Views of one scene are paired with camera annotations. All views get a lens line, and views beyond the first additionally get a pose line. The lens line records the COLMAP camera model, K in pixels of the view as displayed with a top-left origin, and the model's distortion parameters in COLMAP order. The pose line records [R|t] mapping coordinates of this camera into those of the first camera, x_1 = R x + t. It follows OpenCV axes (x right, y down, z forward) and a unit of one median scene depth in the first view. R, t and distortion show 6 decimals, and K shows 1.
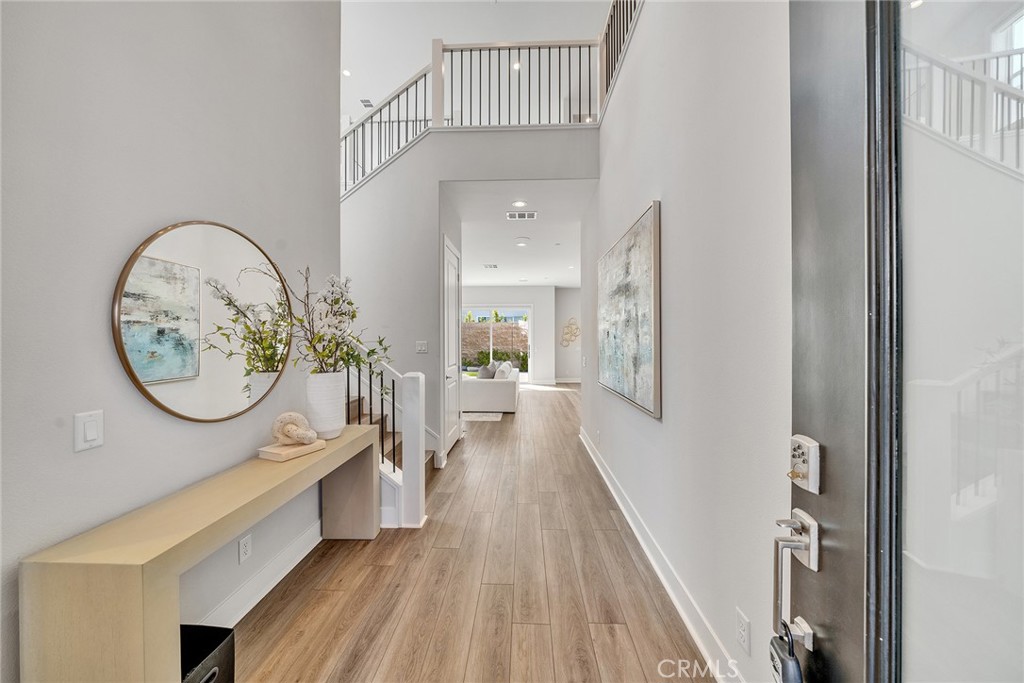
lens RADIAL K [[352.2, 0, 514.7], [0, 352.2, 335.7], [0, 0, 1]] dist [-0.008045, 0.000774]
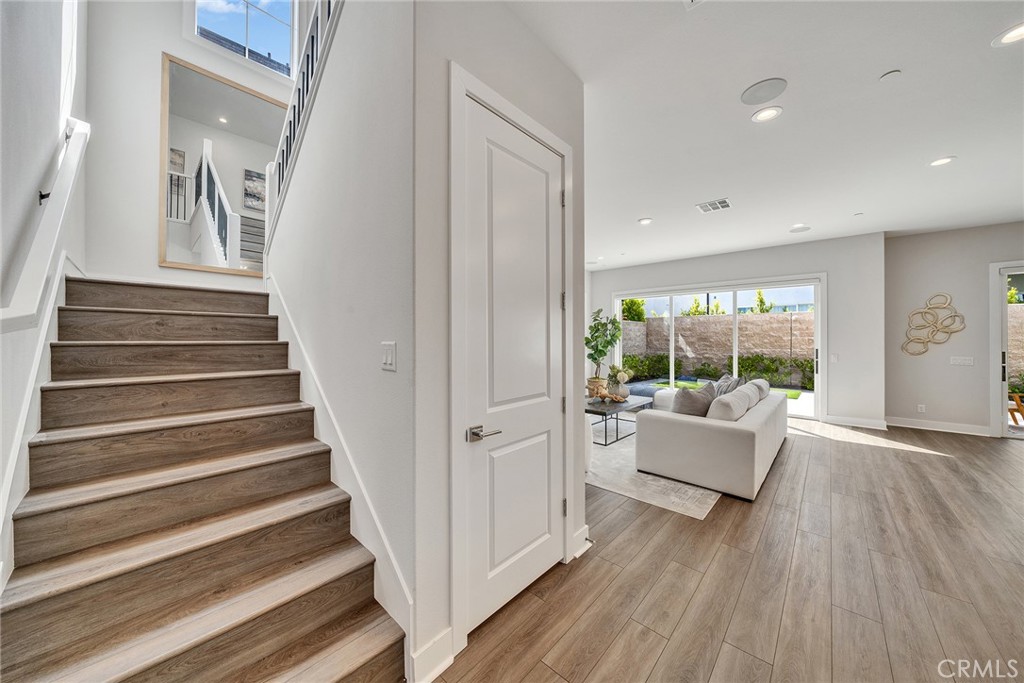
lens RADIAL K [[352.2, 0, 506.8], [0, 352.2, 334.5], [0, 0, 1]] dist [-0.008045, 0.000774]
pose [[0.752956, -0.002323, -0.658066, 0.039919], [0.002930, 0.999996, -0.000178, 0.002414], [0.658064, -0.001794, 0.752960, 0.304306]]
